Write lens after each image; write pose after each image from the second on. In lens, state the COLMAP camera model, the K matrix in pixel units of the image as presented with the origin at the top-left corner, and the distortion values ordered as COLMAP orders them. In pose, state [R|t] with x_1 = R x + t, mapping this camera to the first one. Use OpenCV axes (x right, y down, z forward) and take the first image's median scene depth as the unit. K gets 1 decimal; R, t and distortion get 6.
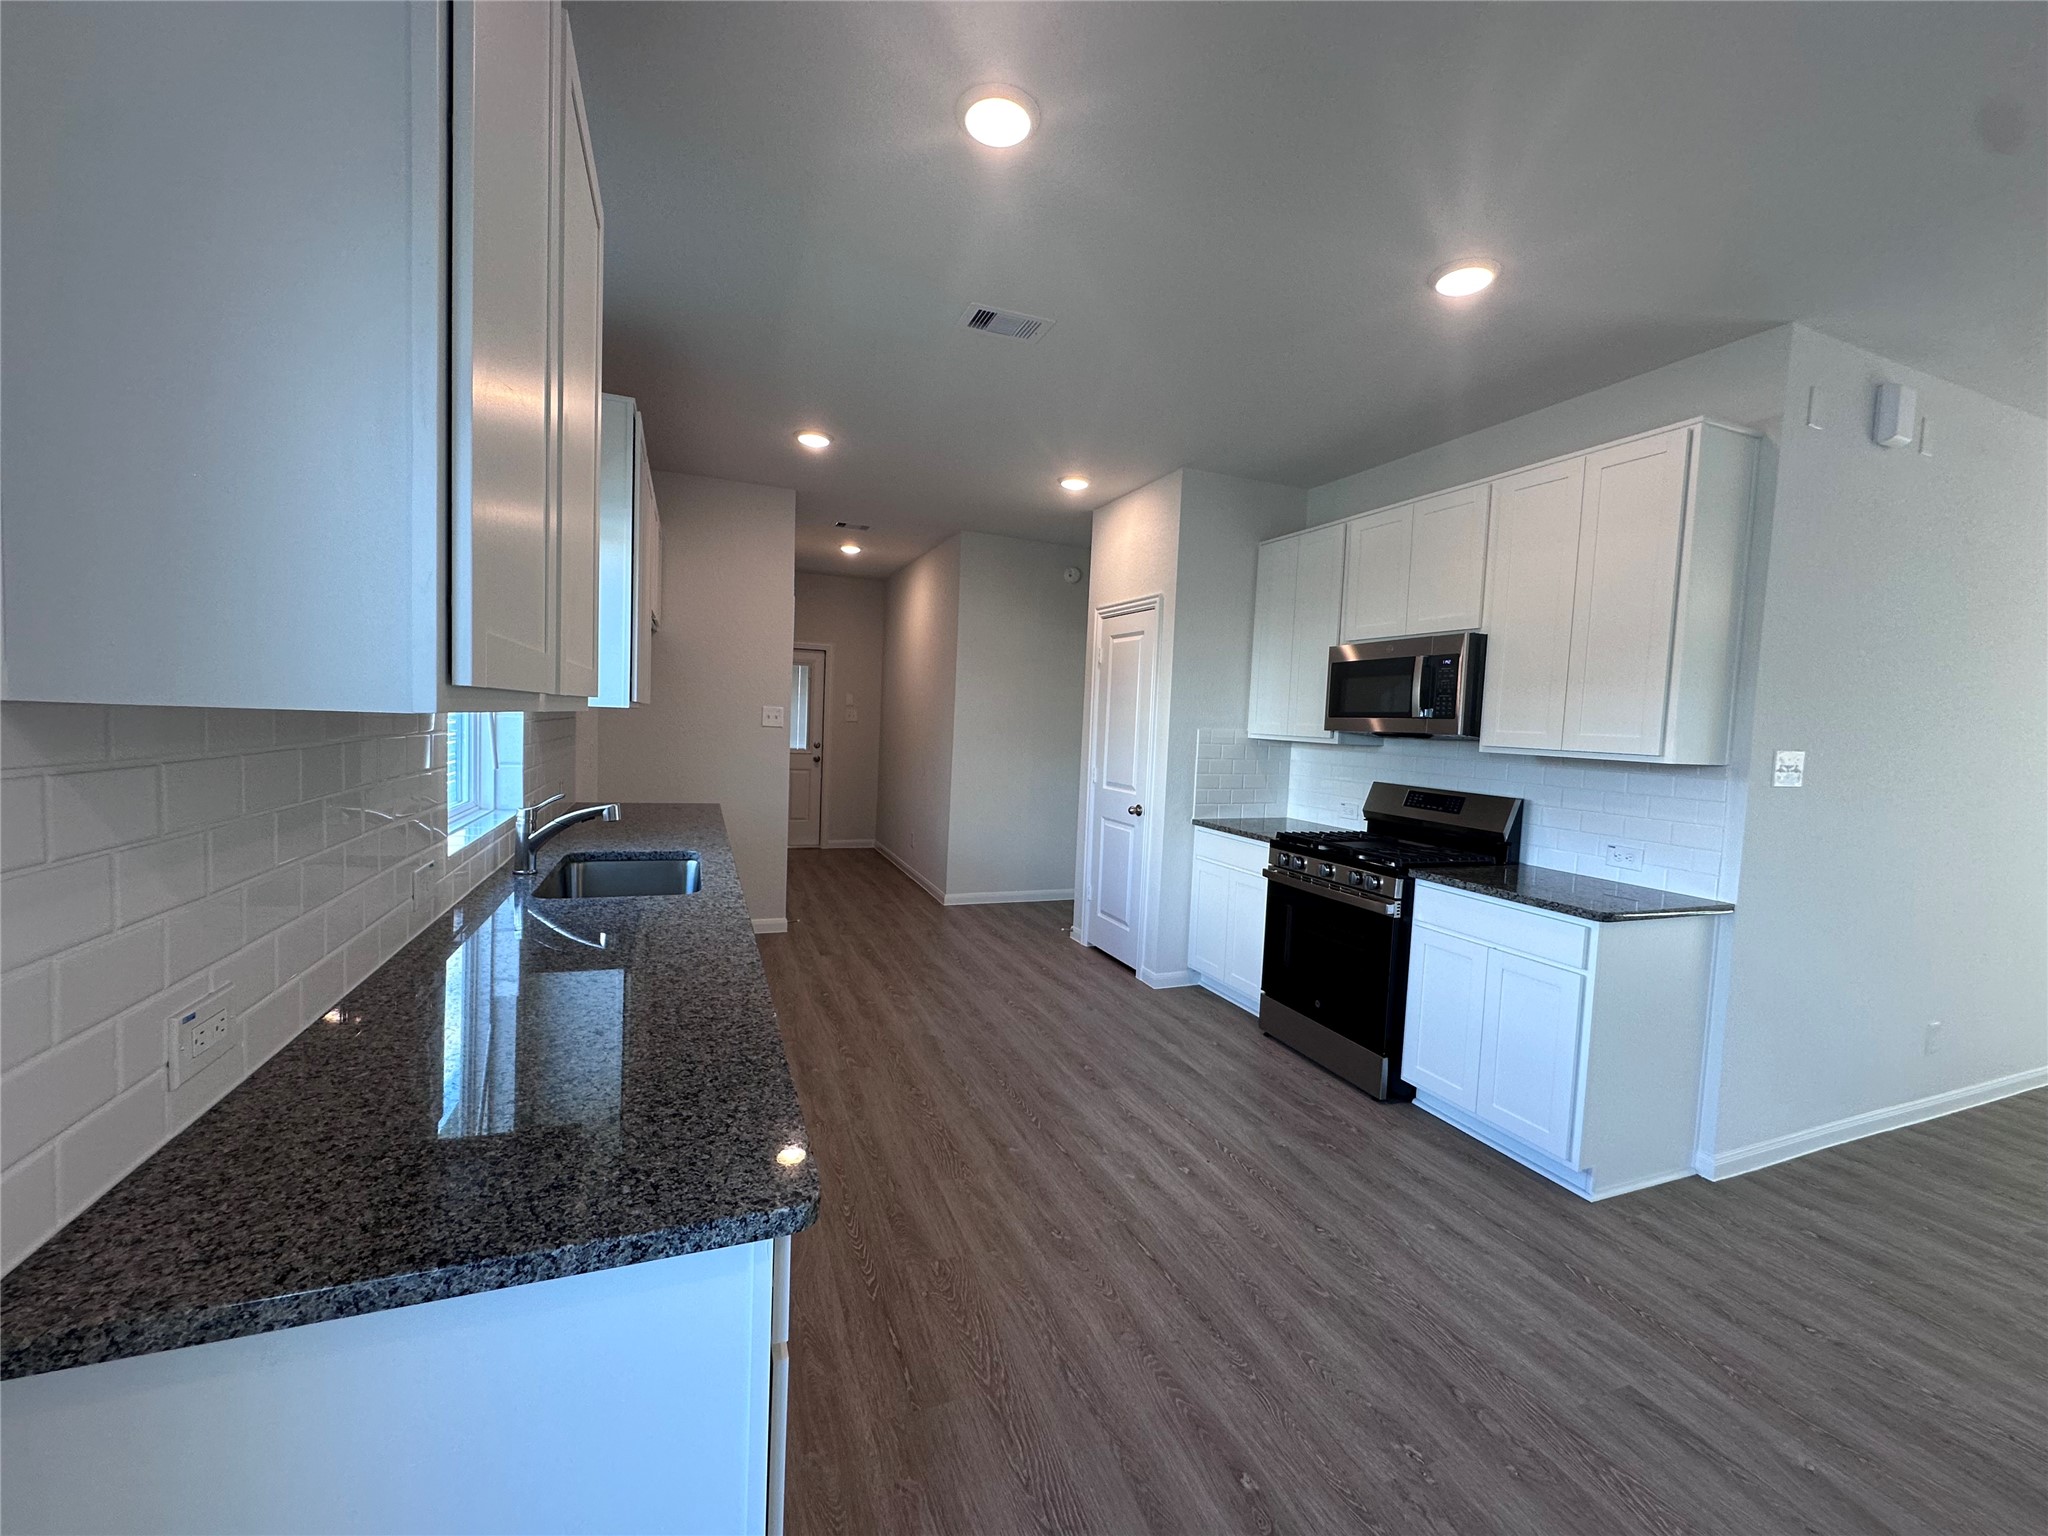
lens RADIAL K [[824.0, 0, 1024.0], [0, 824.0, 768.0], [0, 0, 1]] dist [-0.001527, -0.000115]
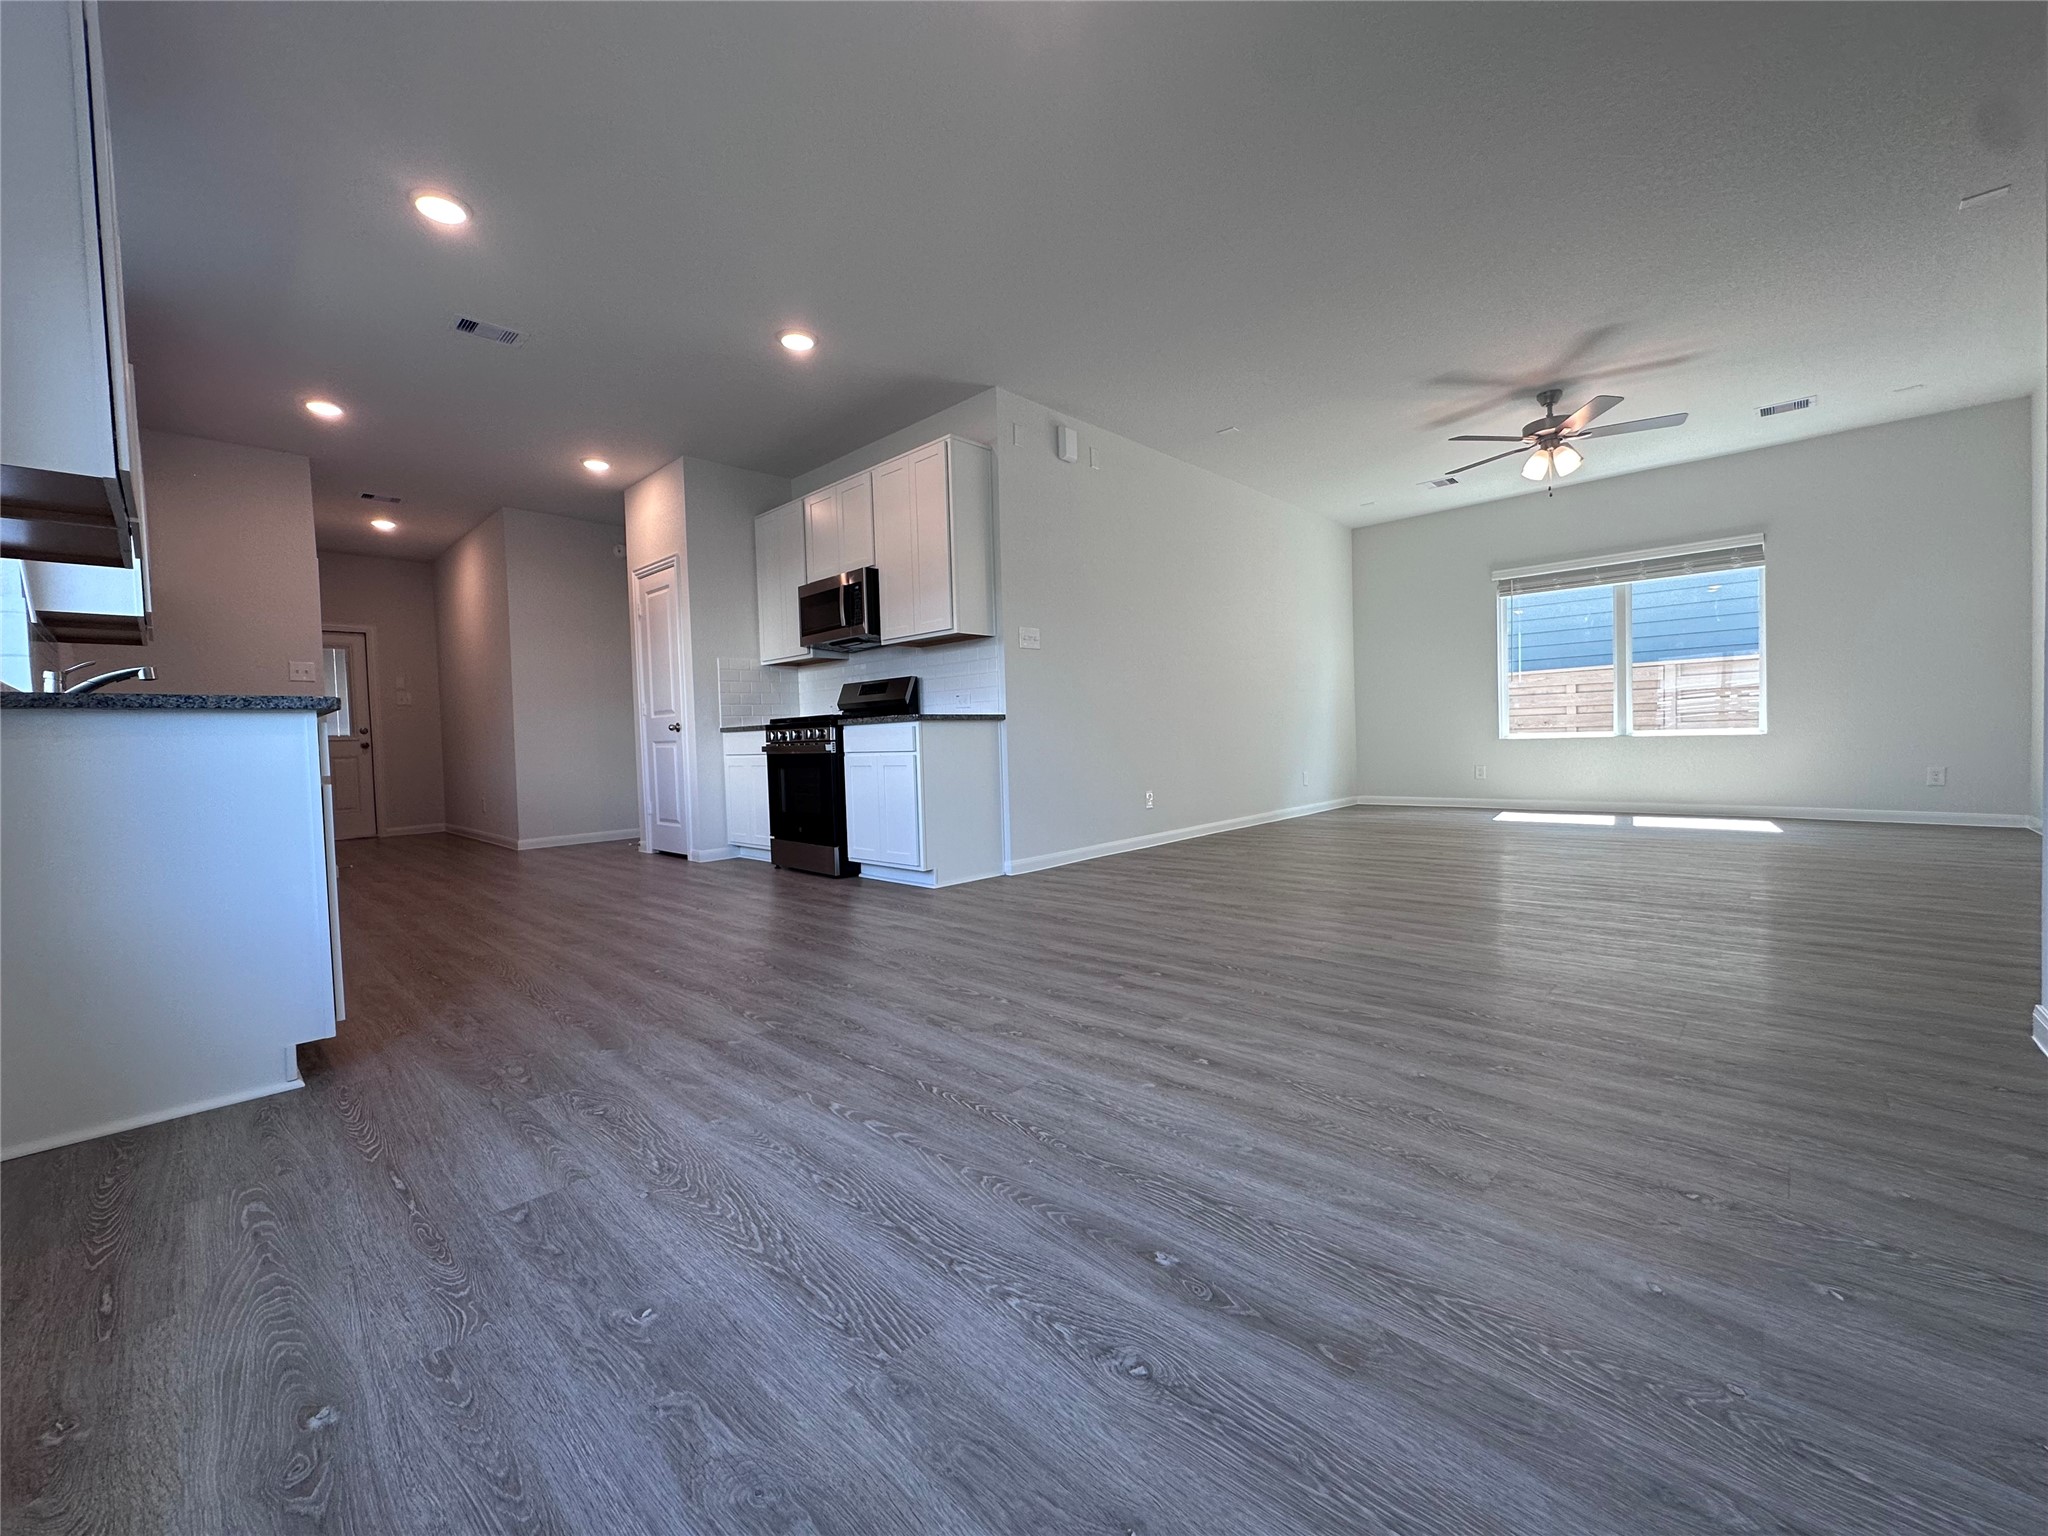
lens RADIAL K [[830.9, 0, 1024.0], [0, 830.9, 768.0], [0, 0, 1]] dist [0.001140, 0.000806]
pose [[0.911136, -0.086699, 0.402882, 0.126571], [0.096027, 0.995374, -0.002968, 0.203177], [-0.400761, 0.041391, 0.915247, -0.441332]]
